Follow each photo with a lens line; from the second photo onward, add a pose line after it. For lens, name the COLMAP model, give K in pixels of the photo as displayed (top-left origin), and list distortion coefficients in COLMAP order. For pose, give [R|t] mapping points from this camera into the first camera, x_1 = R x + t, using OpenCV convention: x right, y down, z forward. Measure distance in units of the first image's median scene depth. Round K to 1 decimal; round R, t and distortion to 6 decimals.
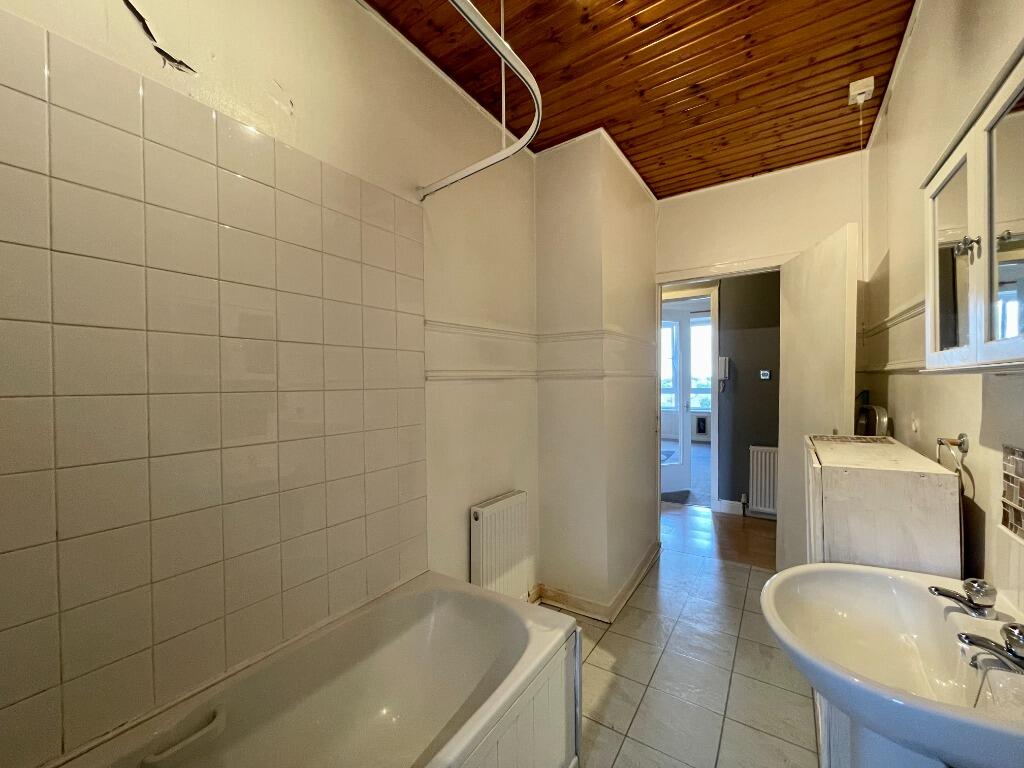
lens RADIAL K [[413.7, 0, 512.0], [0, 413.7, 384.0], [0, 0, 1]] dist [0.000234, -0.000002]
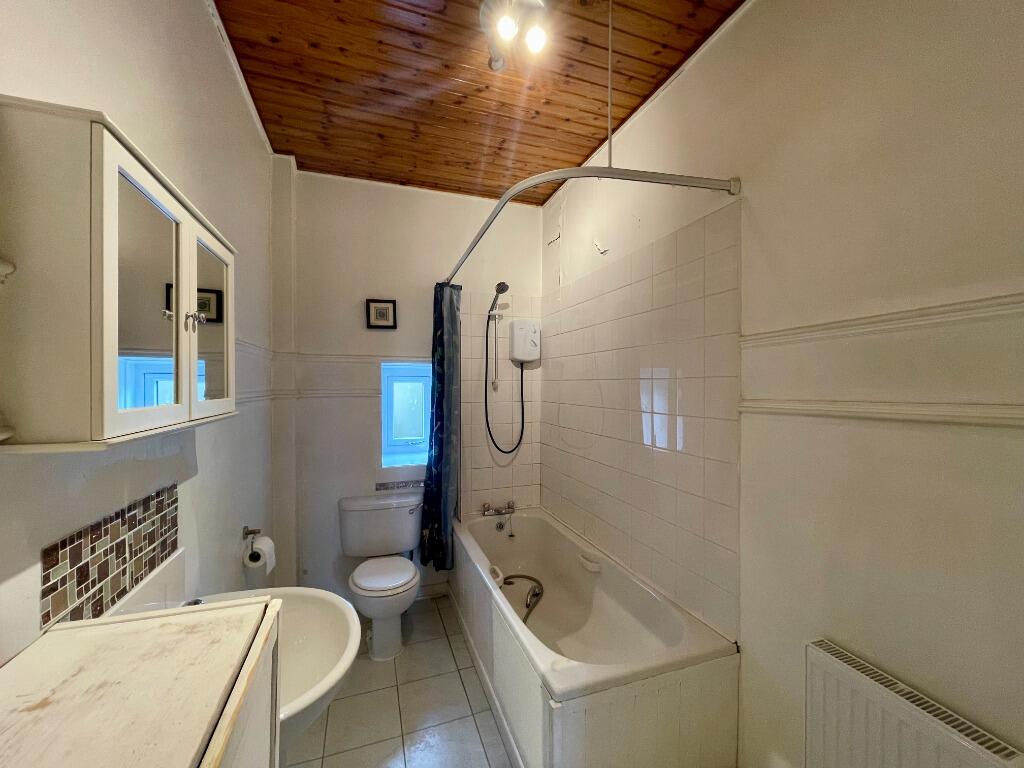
lens RADIAL K [[413.7, 0, 512.0], [0, 413.7, 384.0], [0, 0, 1]] dist [0.000234, -0.000002]
pose [[-0.614844, 0.008056, -0.788607, 0.646704], [-0.003484, 0.999910, 0.012931, -0.064564], [0.788641, 0.010699, -0.614761, 1.062752]]
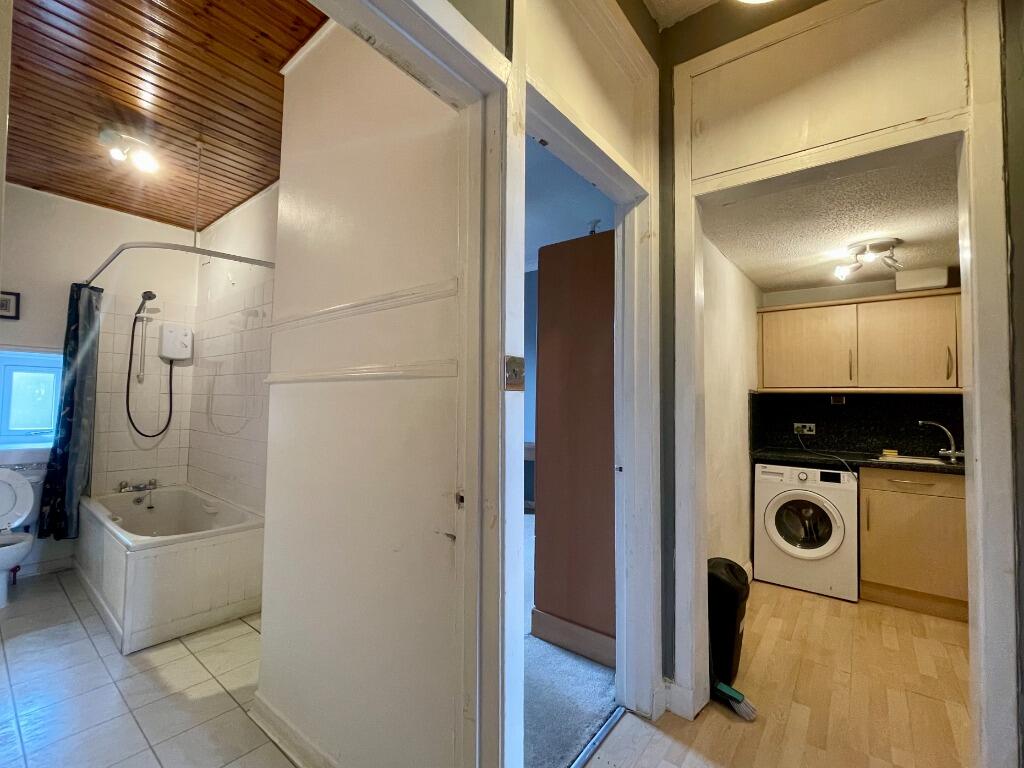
lens RADIAL K [[432.7, 0, 512.0], [0, 432.7, 384.0], [0, 0, 1]] dist [0.000629, -0.004144]
pose [[-0.088958, -0.029188, -0.995608, 1.233636], [-0.032536, 0.999122, -0.026384, -0.011116], [0.995504, 0.030046, -0.089830, 1.914376]]
